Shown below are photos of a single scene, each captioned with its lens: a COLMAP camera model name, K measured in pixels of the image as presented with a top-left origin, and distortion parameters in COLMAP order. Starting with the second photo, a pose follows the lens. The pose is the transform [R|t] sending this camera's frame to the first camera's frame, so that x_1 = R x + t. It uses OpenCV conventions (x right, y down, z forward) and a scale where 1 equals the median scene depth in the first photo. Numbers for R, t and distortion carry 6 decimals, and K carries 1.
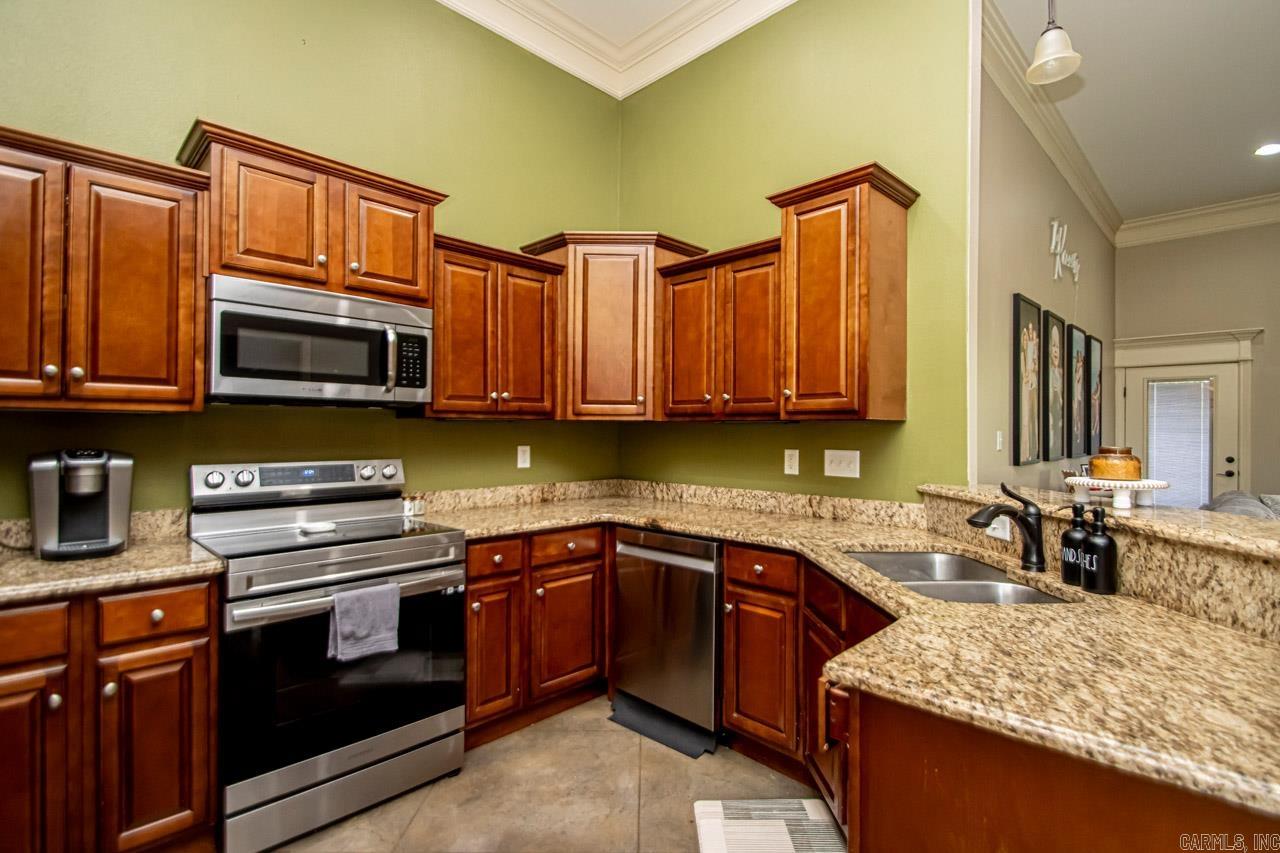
lens RADIAL K [[609.2, 0, 640.1], [0, 609.2, 433.6], [0, 0, 1]] dist [0.001948, 0.000529]
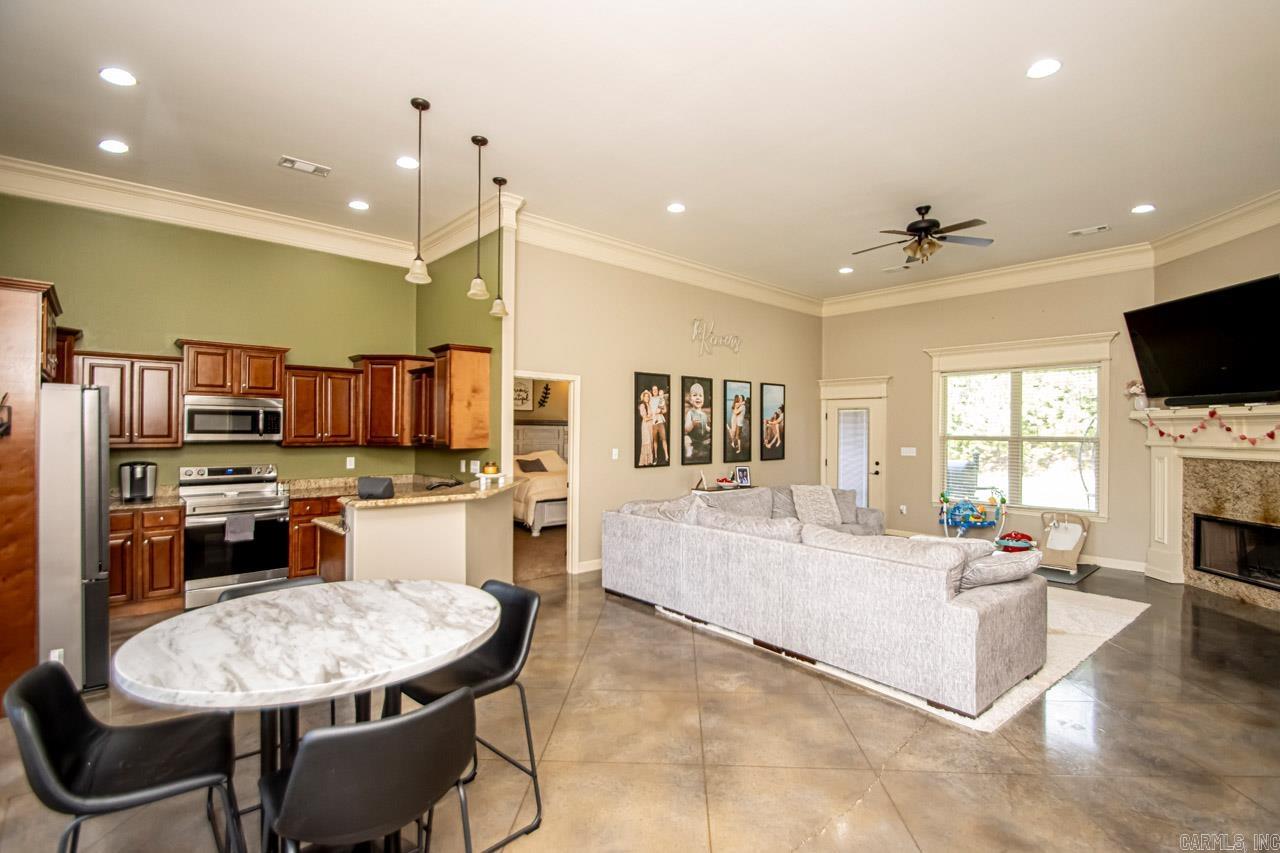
lens RADIAL K [[611.5, 0, 640.0], [0, 611.5, 426.5], [0, 0, 1]] dist [-0.009068, -0.000607]
pose [[0.998284, -0.001784, -0.058523, 1.251211], [0.001229, 0.999954, -0.009506, -0.086628], [0.058538, 0.009417, 0.998241, -1.332293]]
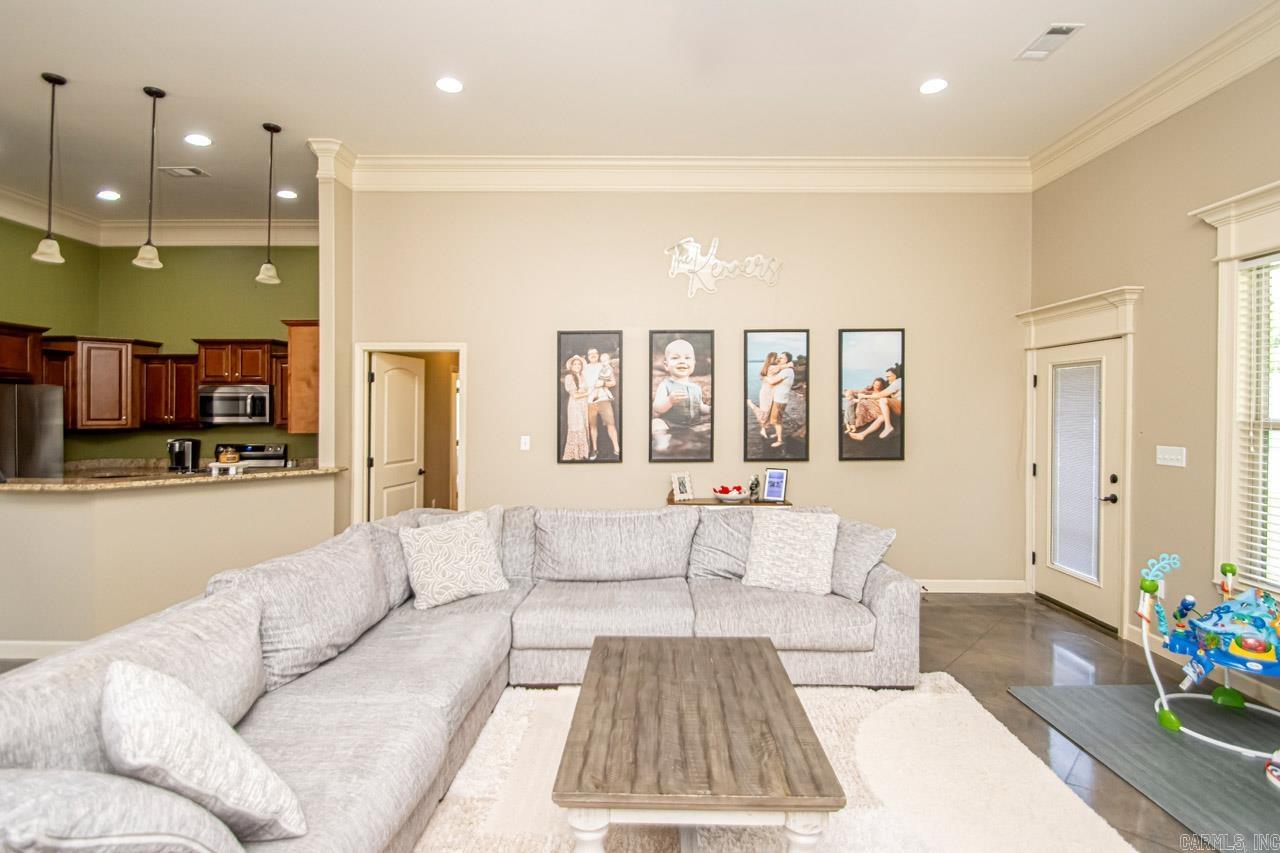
lens RADIAL K [[607.9, 0, 644.7], [0, 607.9, 418.3], [0, 0, 1]] dist [-0.000648, 0.000097]
pose [[0.702308, 0.001807, -0.711871, 2.823575], [0.005225, 0.999957, 0.007693, -0.087194], [0.711854, -0.009123, 0.702268, 0.372957]]
